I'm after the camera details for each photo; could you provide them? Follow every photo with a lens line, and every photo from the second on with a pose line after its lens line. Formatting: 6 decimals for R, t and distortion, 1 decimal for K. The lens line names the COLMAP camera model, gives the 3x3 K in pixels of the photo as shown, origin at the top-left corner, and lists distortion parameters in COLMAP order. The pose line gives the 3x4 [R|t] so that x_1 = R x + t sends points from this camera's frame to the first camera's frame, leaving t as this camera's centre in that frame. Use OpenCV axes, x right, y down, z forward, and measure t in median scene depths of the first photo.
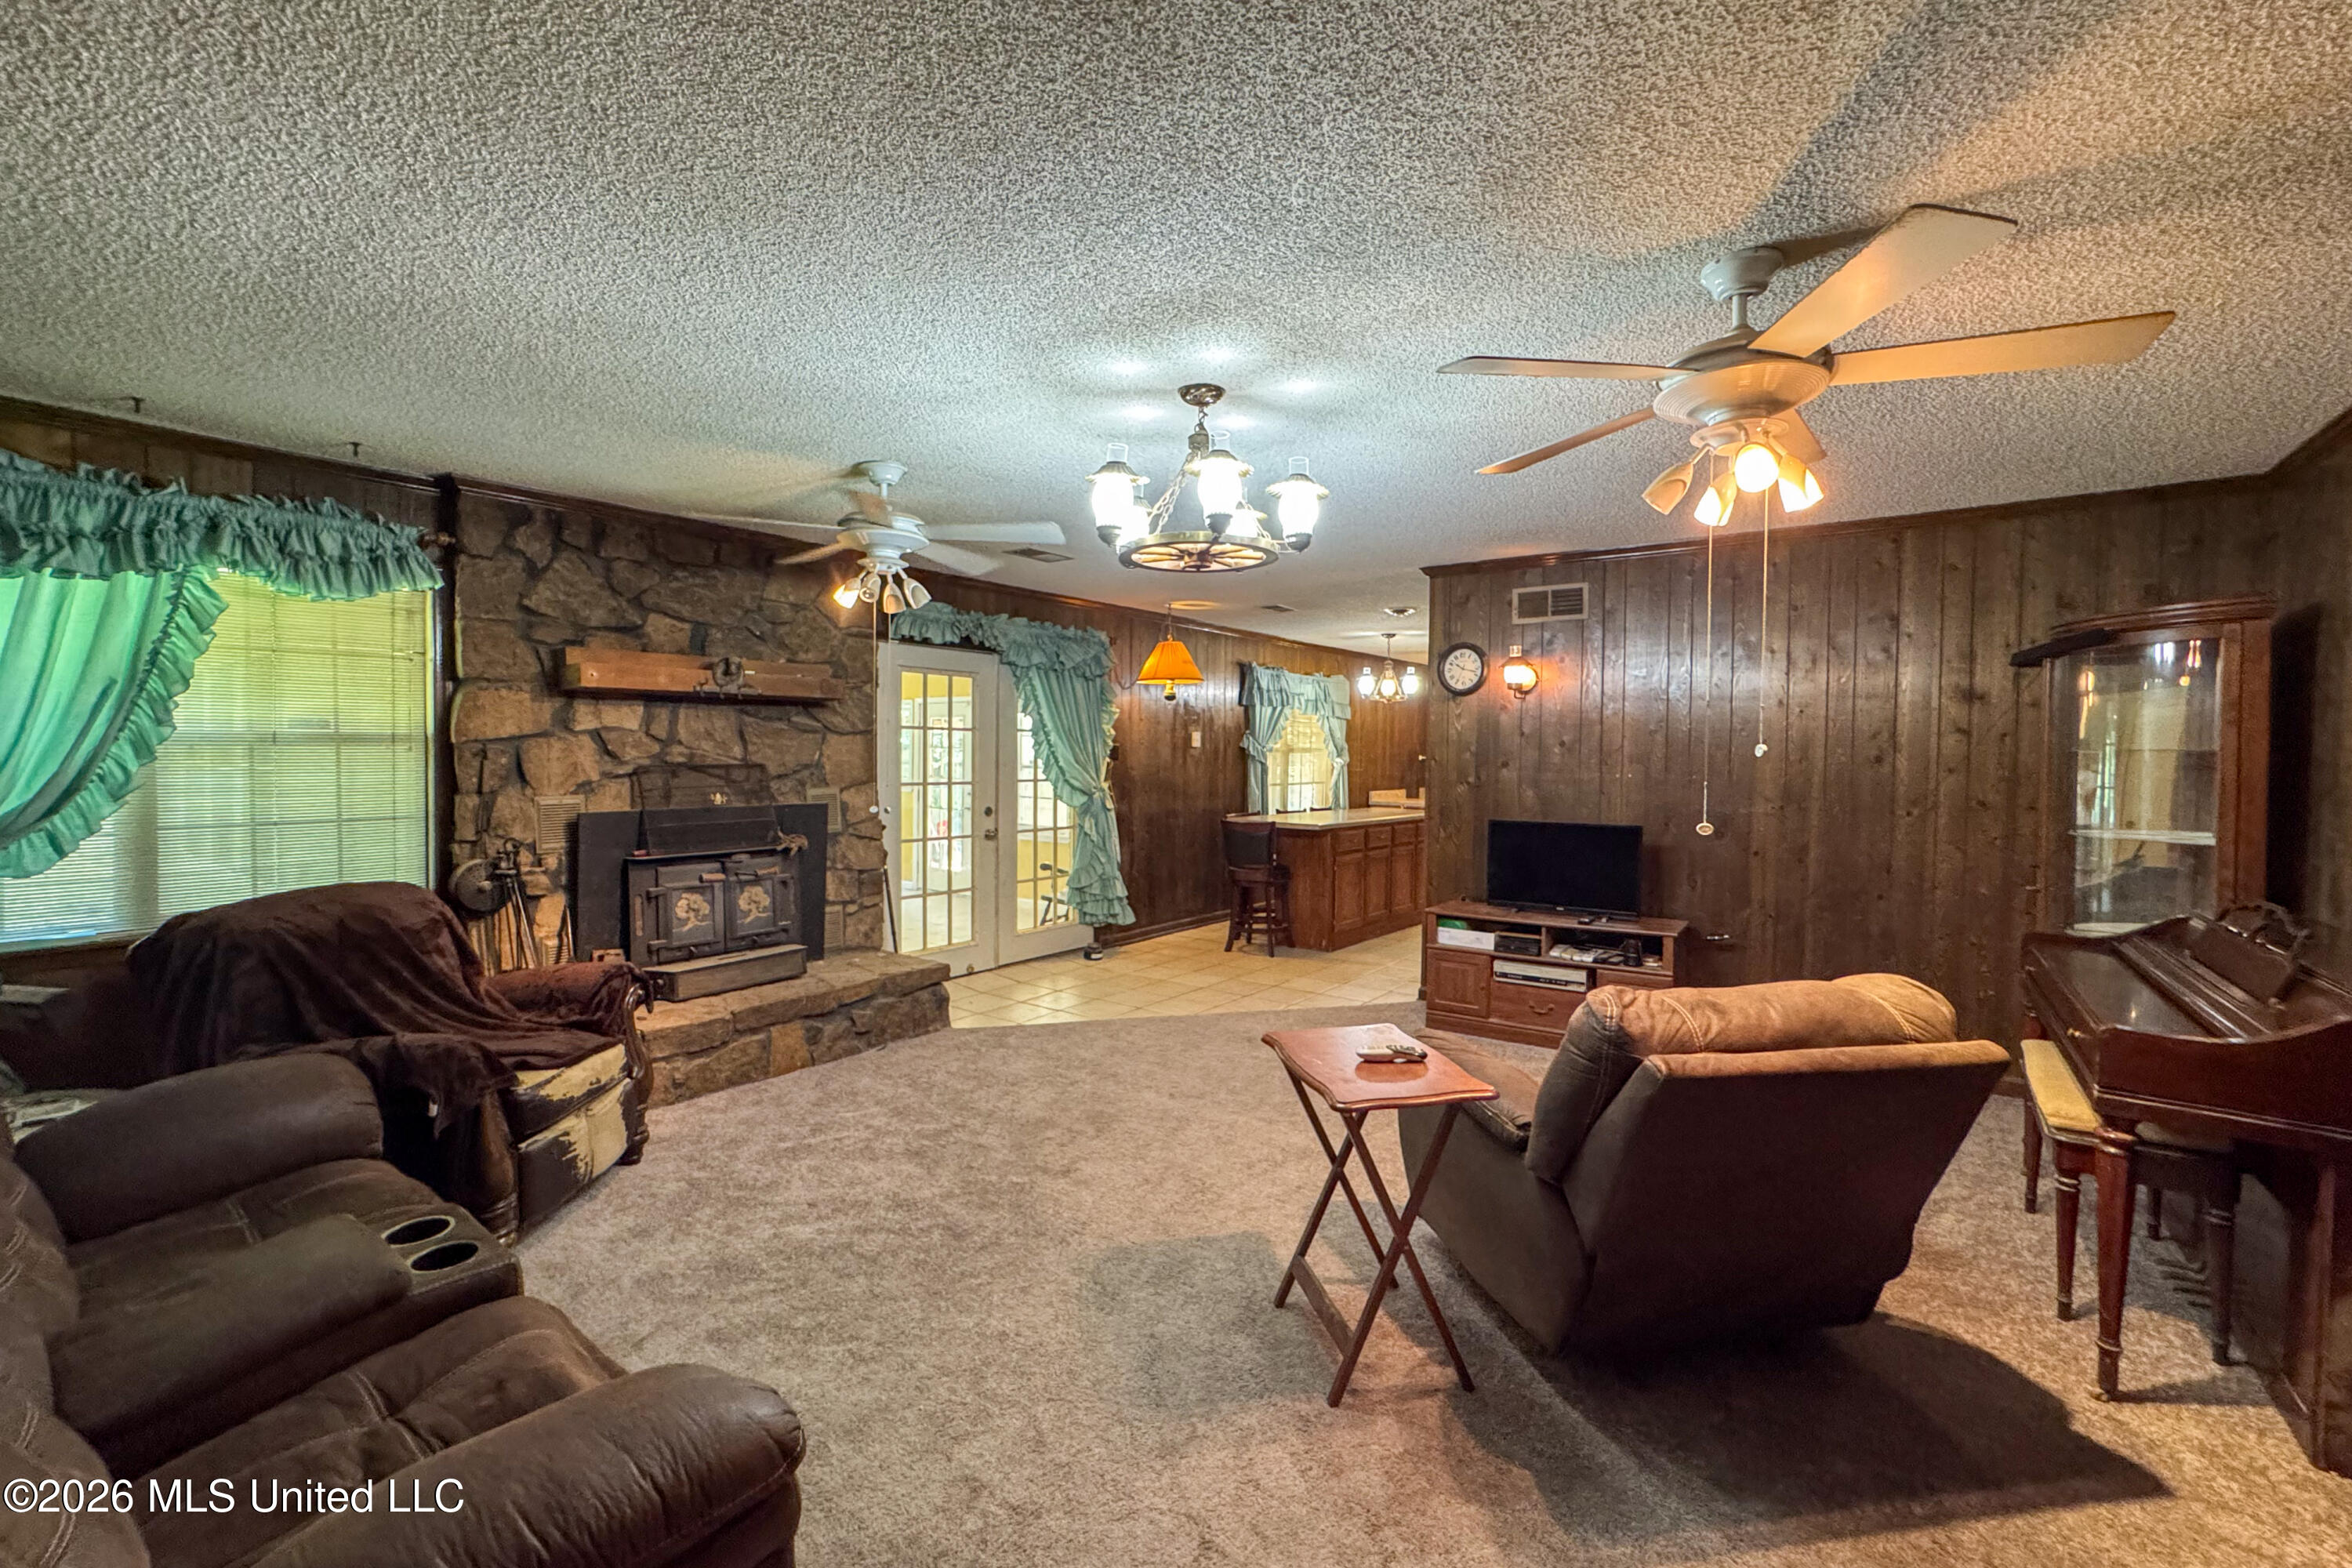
lens RADIAL K [[965.9, 0, 1176.9], [0, 965.9, 779.6], [0, 0, 1]] dist [-0.045808, 0.024076]
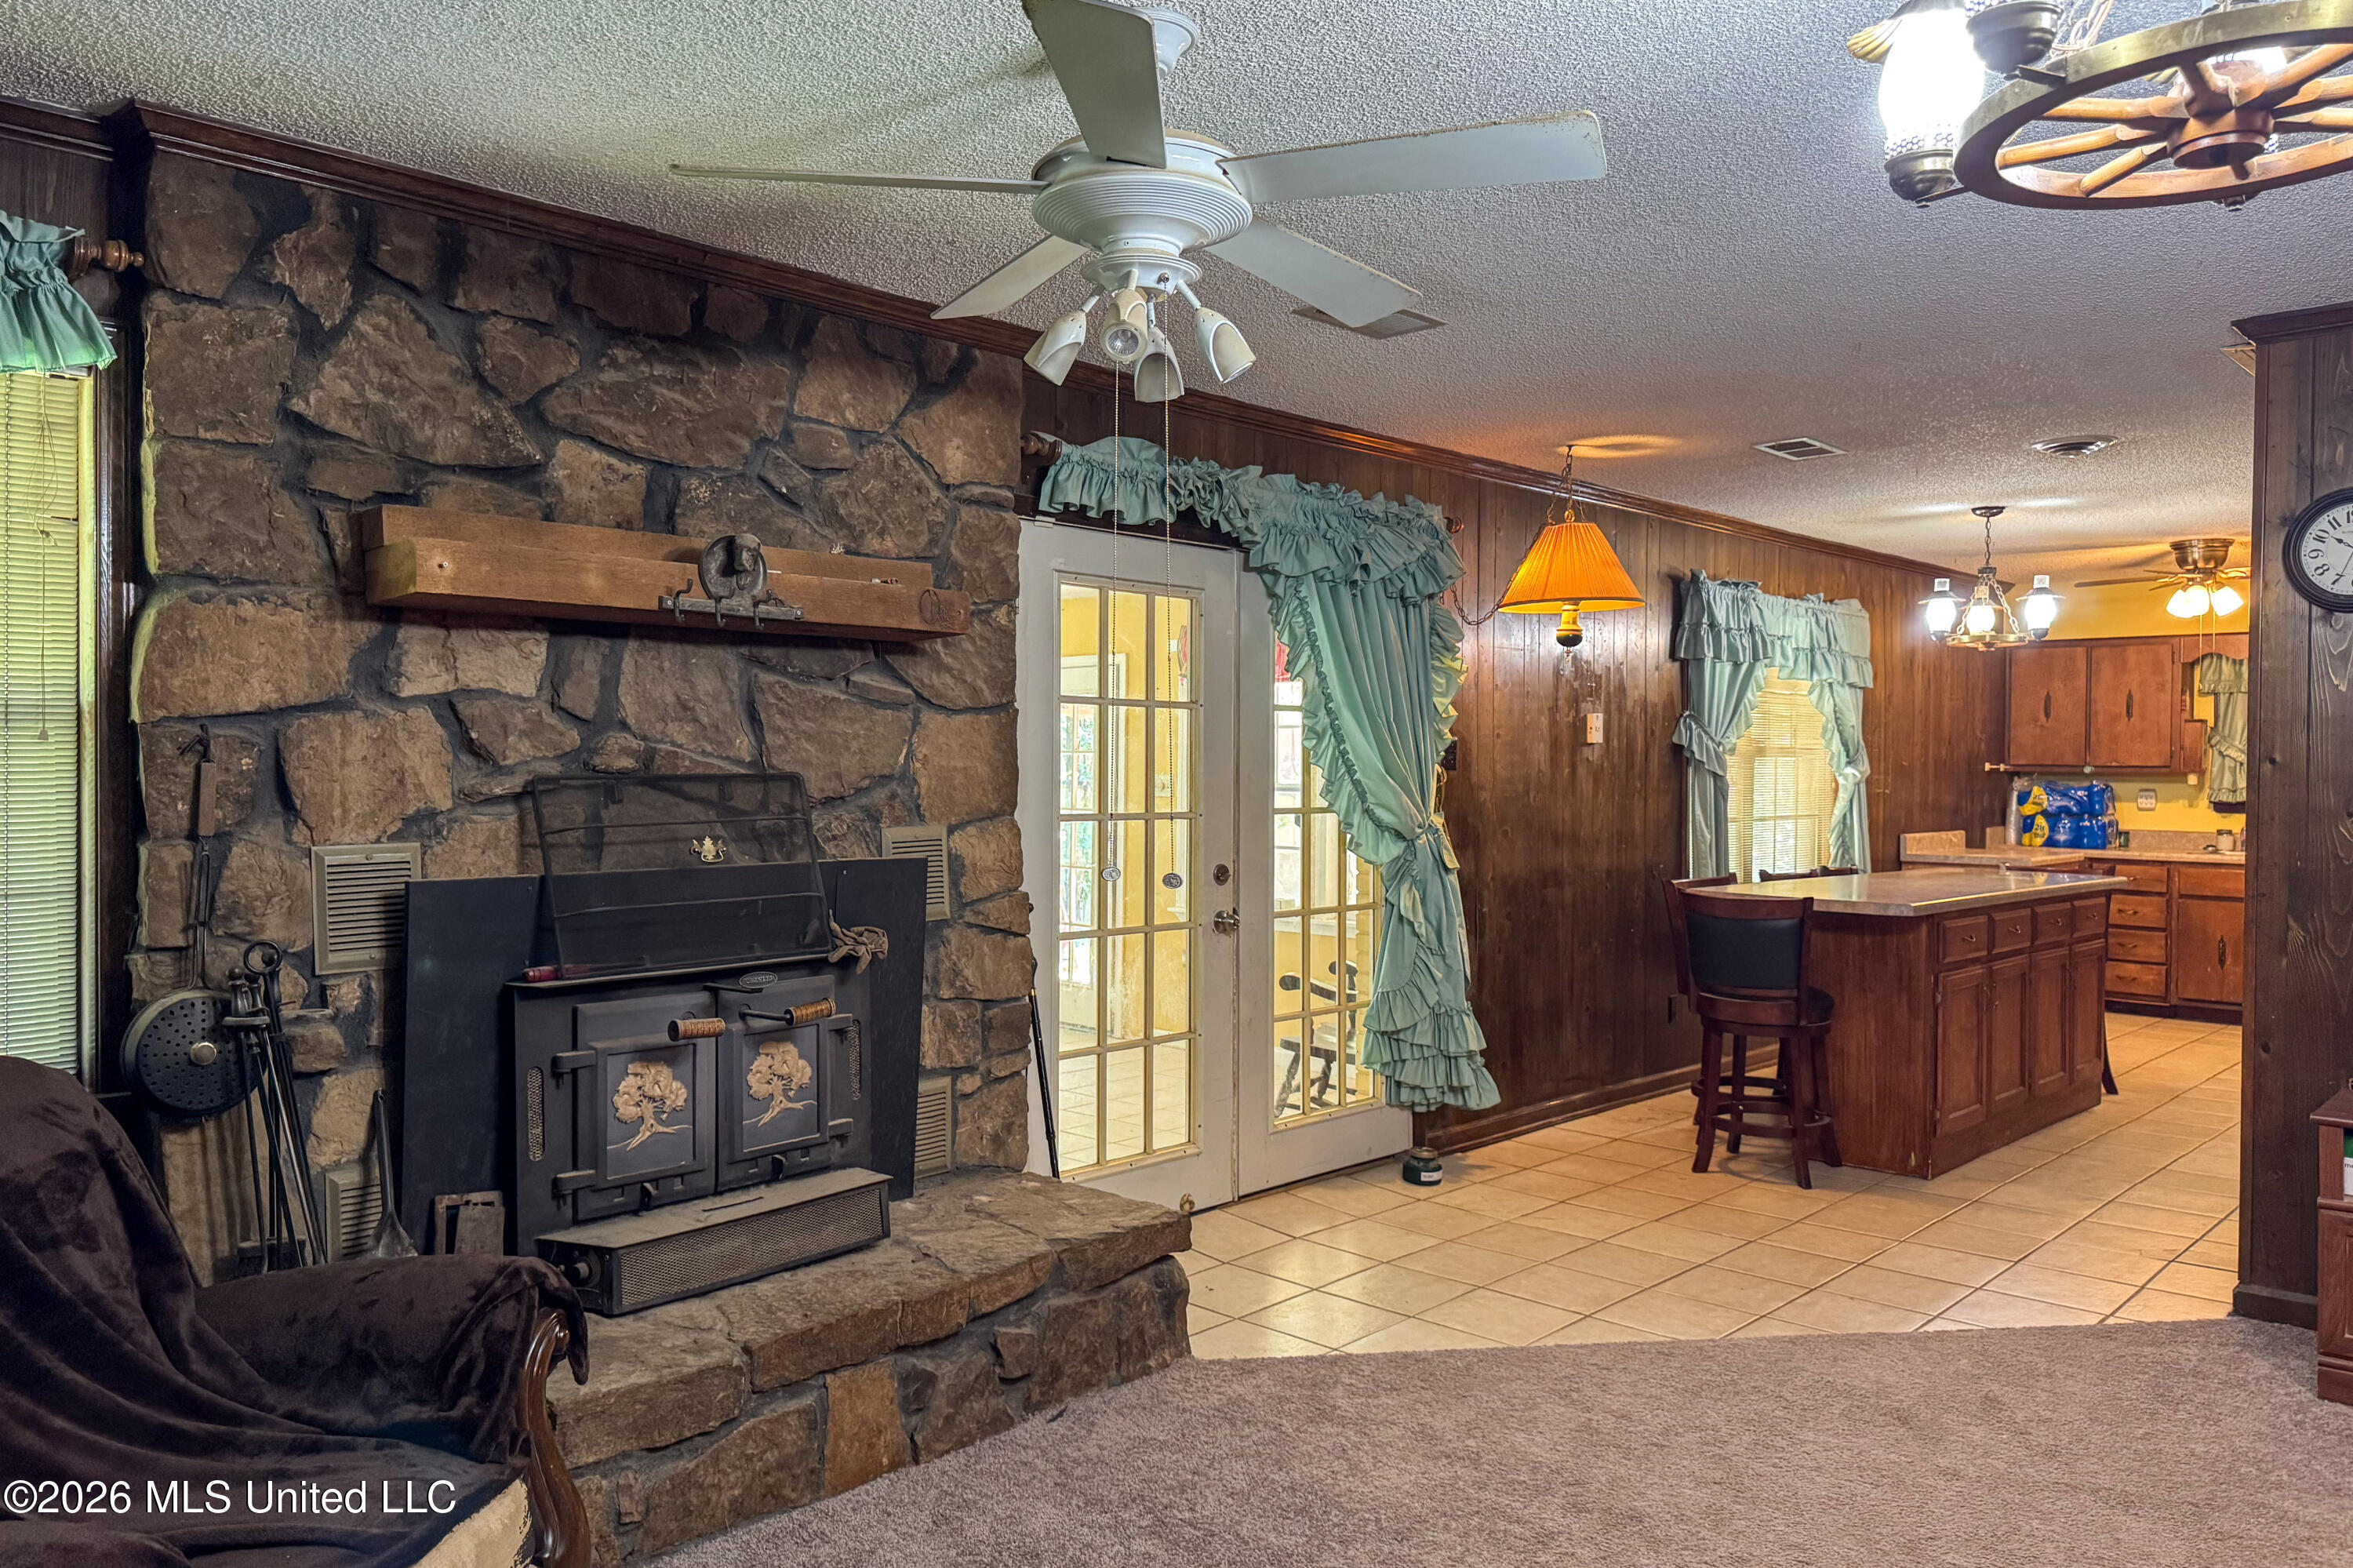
lens RADIAL K [[1635.8, 0, 1186.9], [0, 1635.8, 788.2], [0, 0, 1]] dist [0.145762, -0.275900]
pose [[0.993664, -0.003084, -0.112349, -0.156230], [0.001313, 0.999874, -0.015830, 0.003450], [0.112384, 0.015582, 0.993543, 0.233150]]
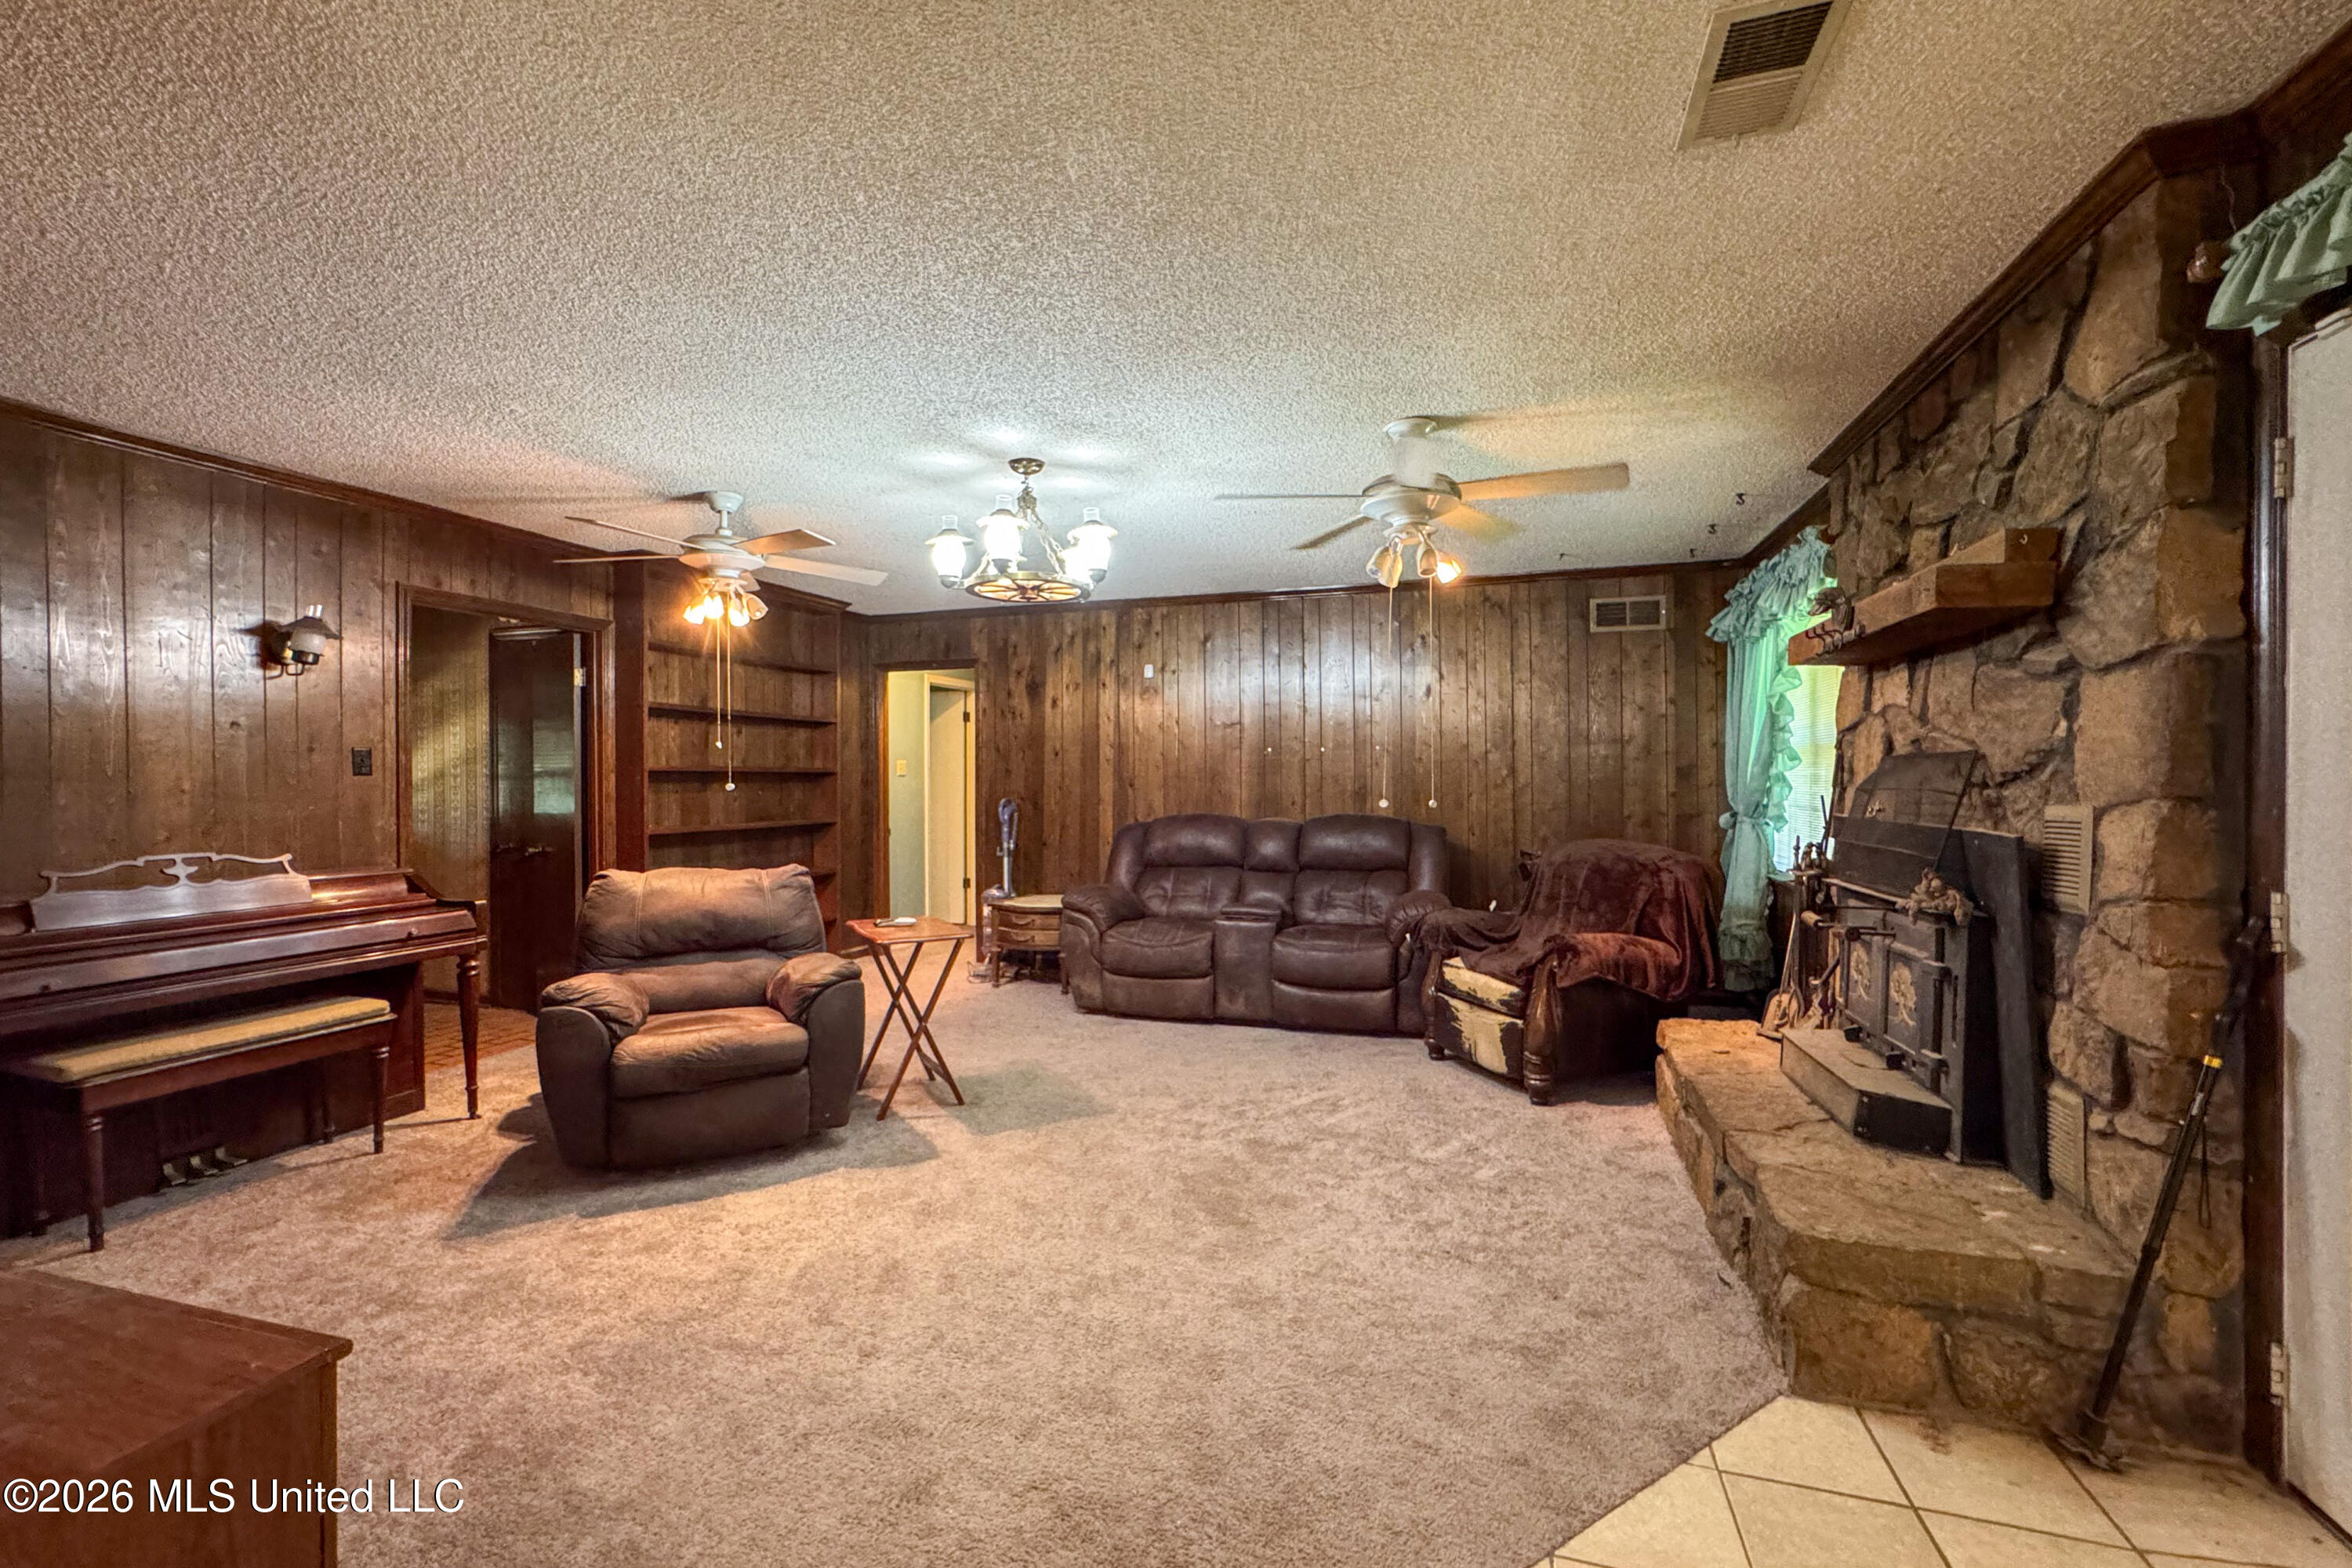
lens RADIAL K [[992.0, 0, 1188.1], [0, 992.0, 779.3], [0, 0, 1]] dist [0.000340, 0.000283]
pose [[-0.943857, -0.000992, -0.330351, 0.153553], [-0.010709, 0.999562, 0.027597, -0.011475], [0.330179, 0.029585, -0.943454, 1.373343]]
